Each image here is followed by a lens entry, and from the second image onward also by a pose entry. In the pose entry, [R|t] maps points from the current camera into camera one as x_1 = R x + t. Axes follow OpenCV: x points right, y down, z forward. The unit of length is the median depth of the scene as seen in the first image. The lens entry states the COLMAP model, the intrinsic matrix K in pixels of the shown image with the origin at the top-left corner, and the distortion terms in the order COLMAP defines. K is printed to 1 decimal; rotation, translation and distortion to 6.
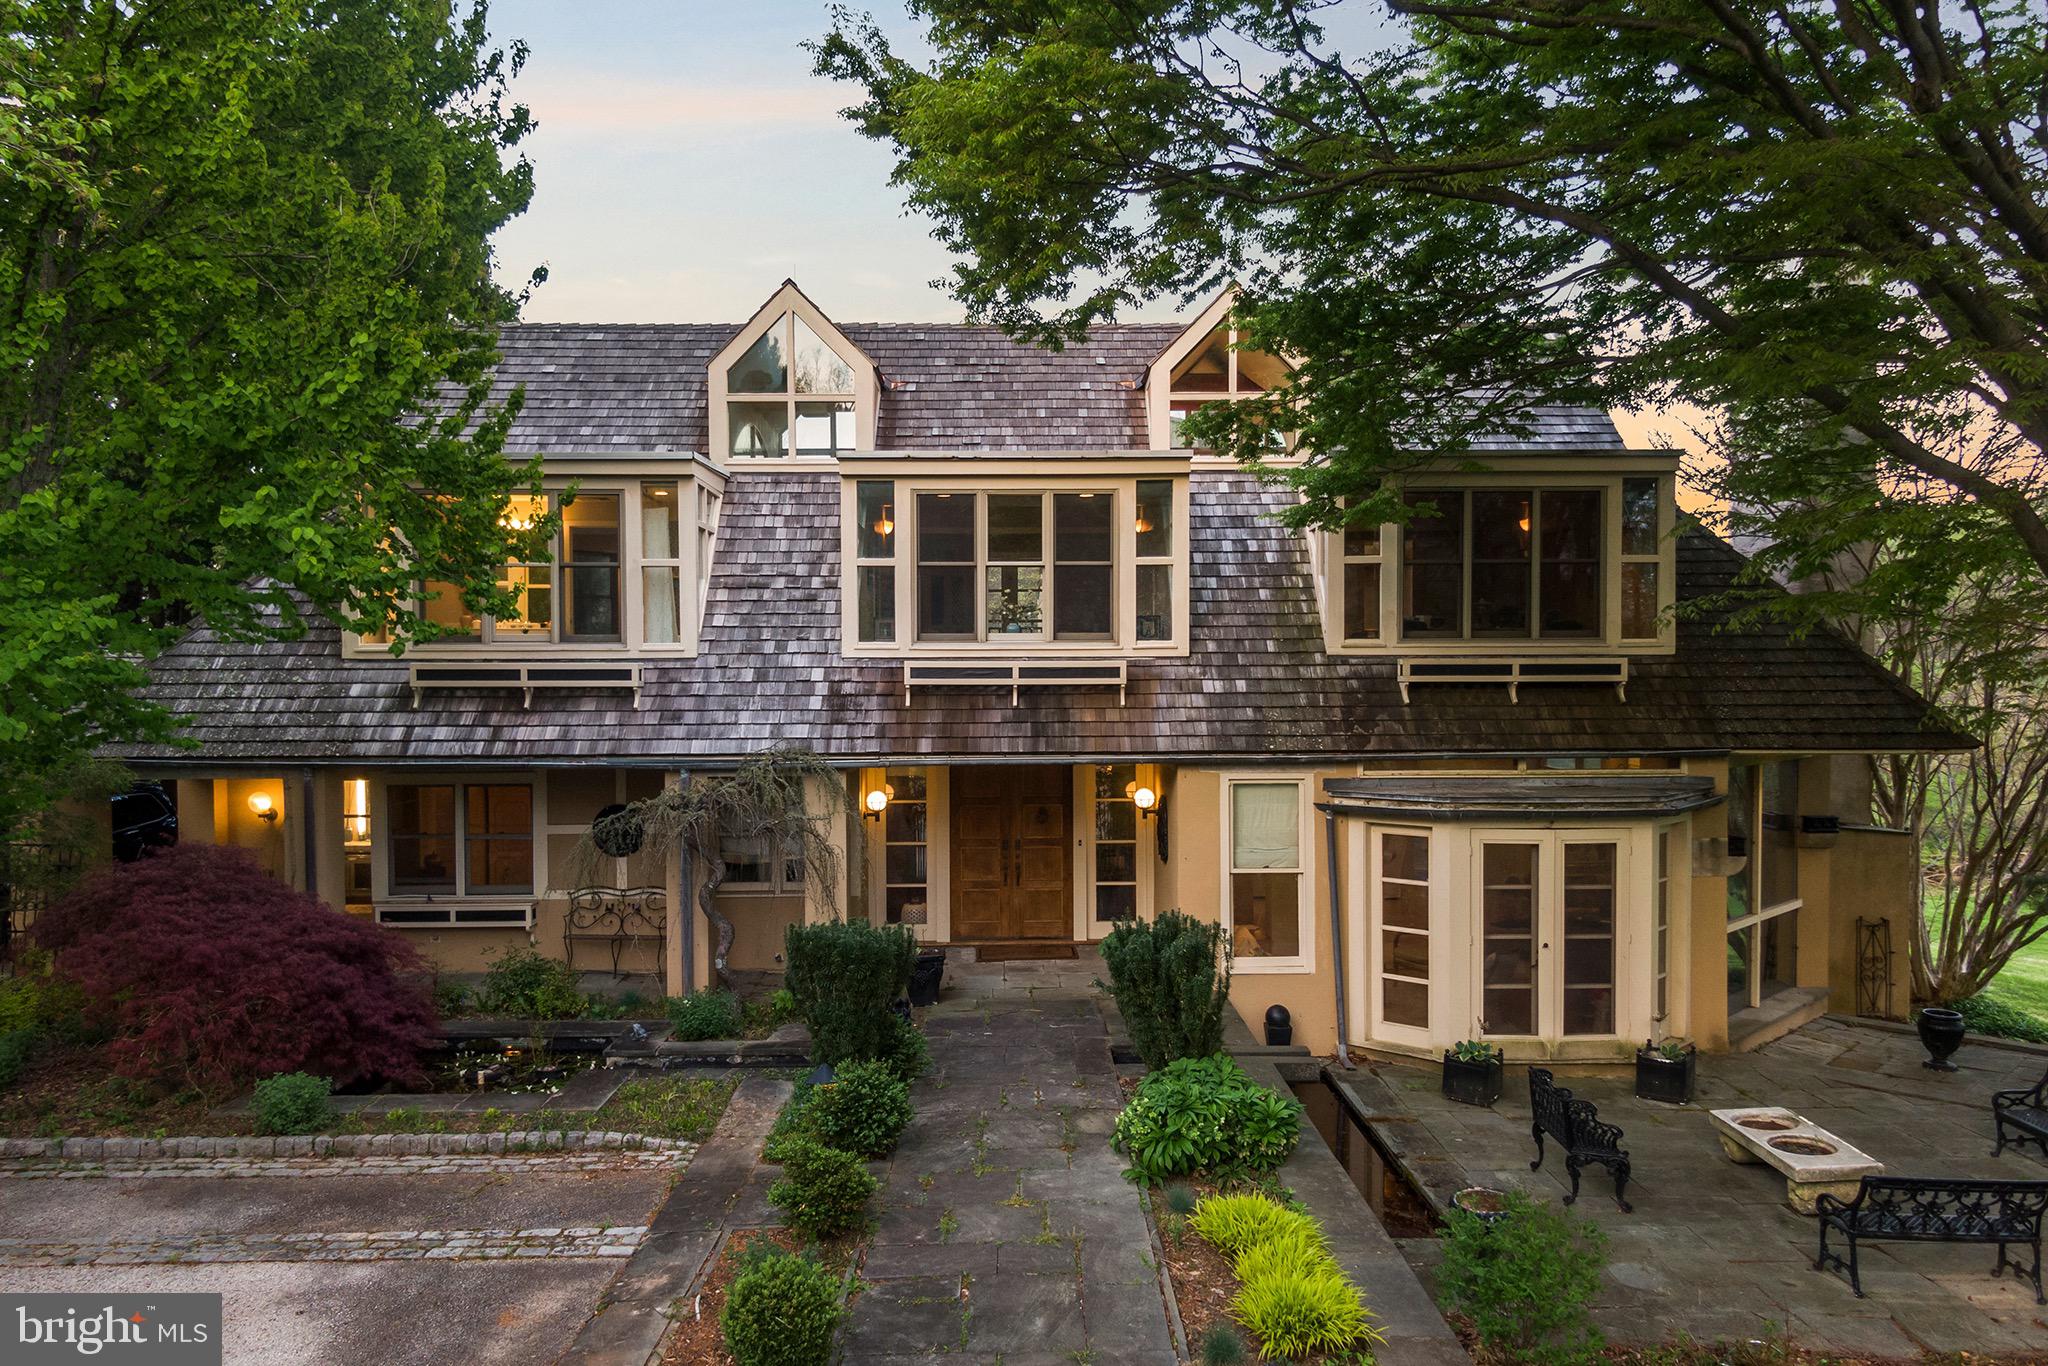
lens RADIAL K [[1478.0, 0, 1024.0], [0, 1478.0, 683.0], [0, 0, 1]] dist [0.017907, -0.025626]
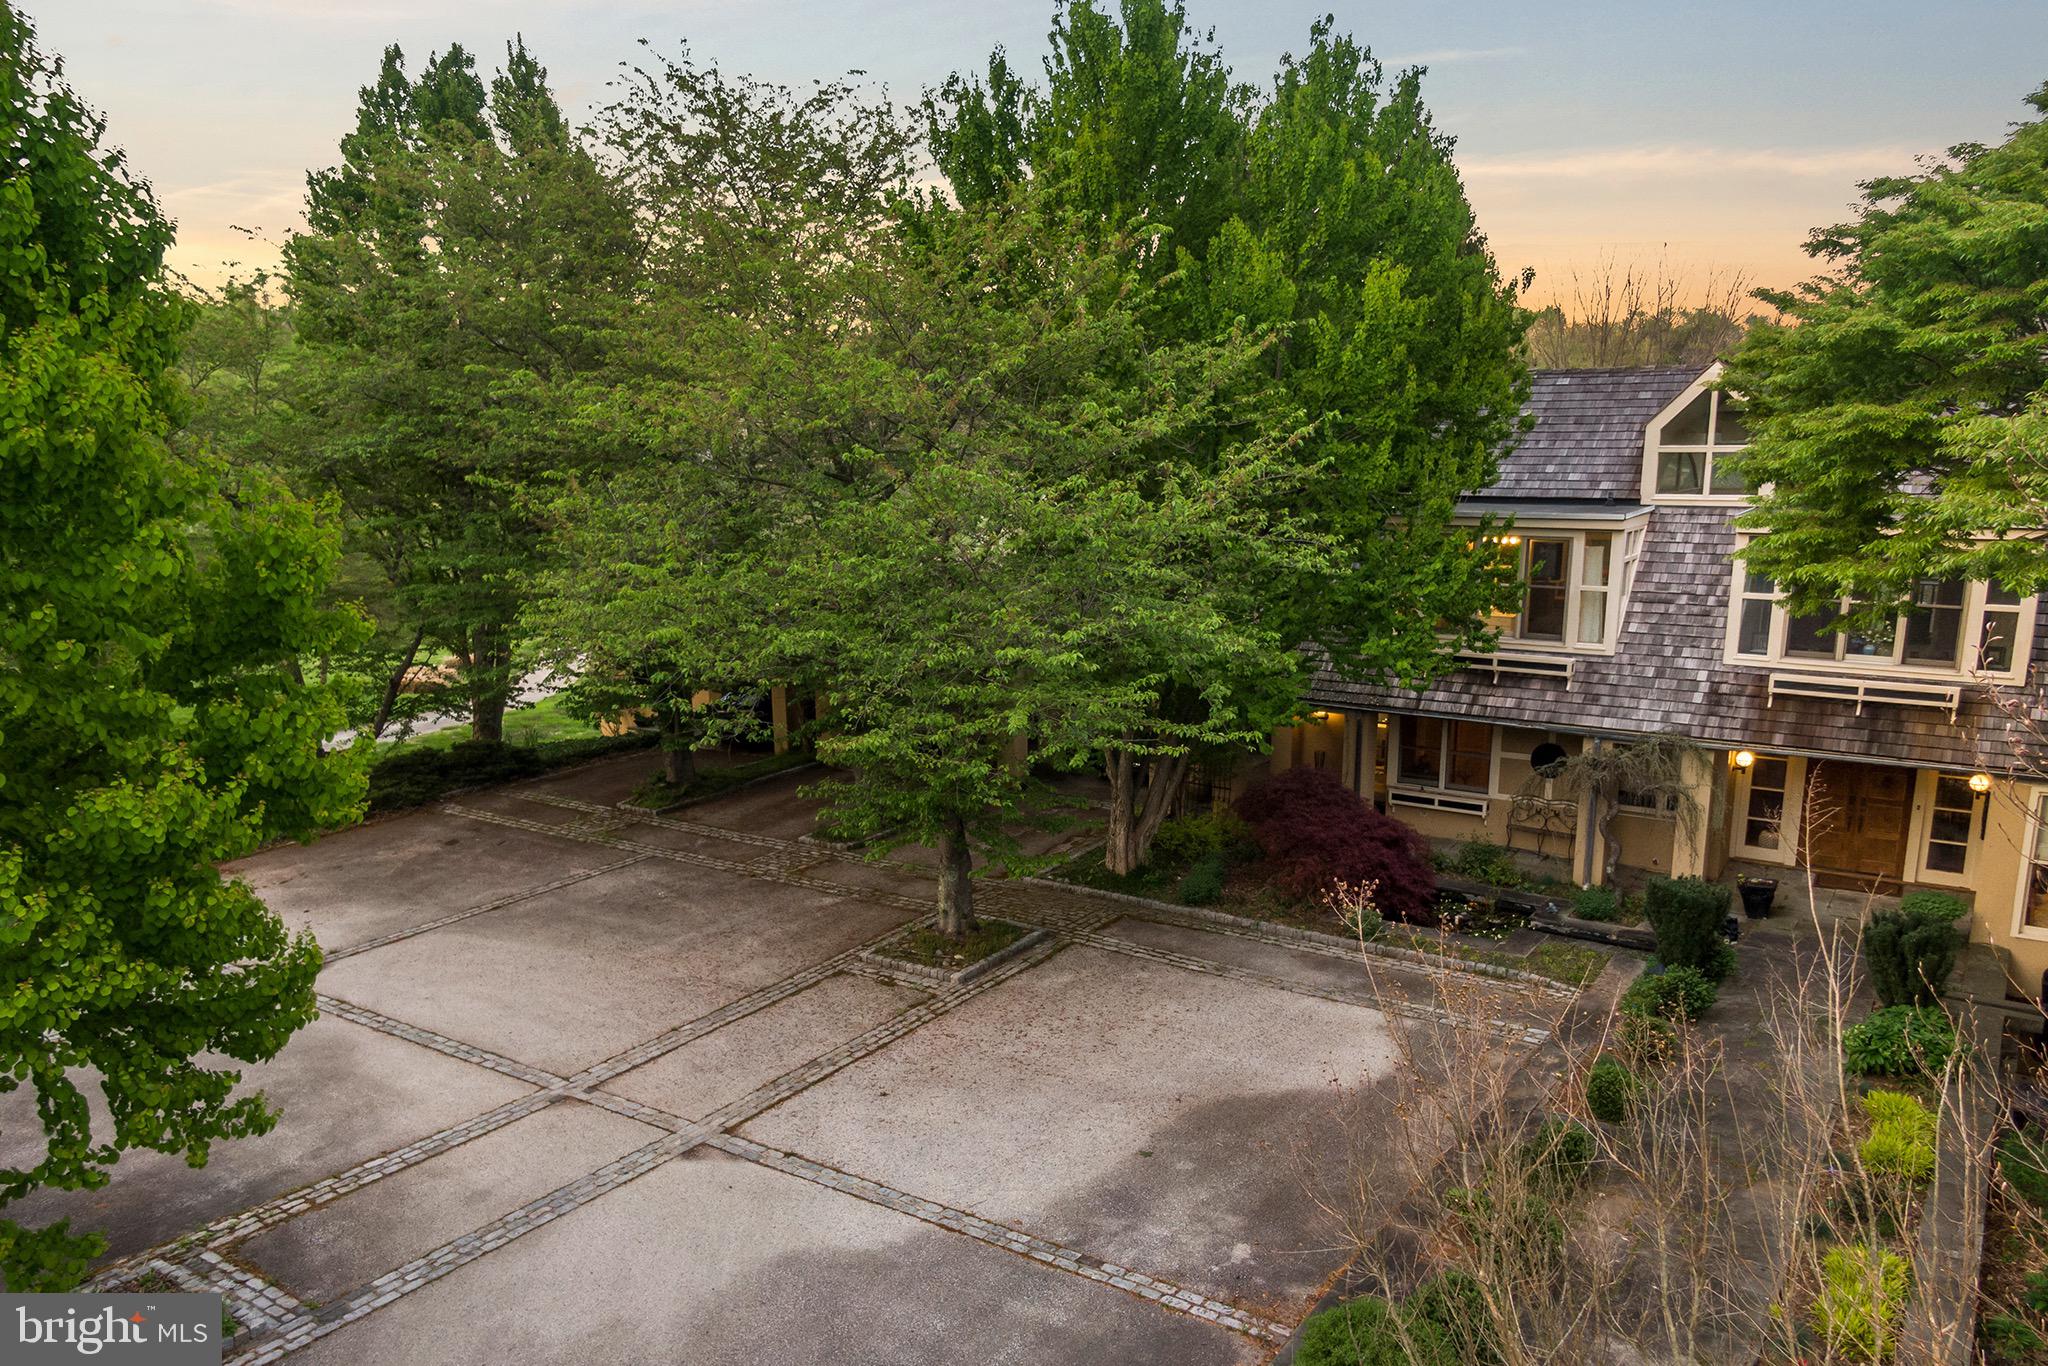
lens RADIAL K [[1384.2, 0, 1129.5], [0, 1384.2, 775.6], [0, 0, 1]] dist [0.069586, -0.059172]
pose [[0.847305, 0.125368, -0.516098, 0.097015], [-0.020561, 0.978755, 0.203998, -0.174559], [0.530708, -0.162237, 0.831882, -0.409028]]
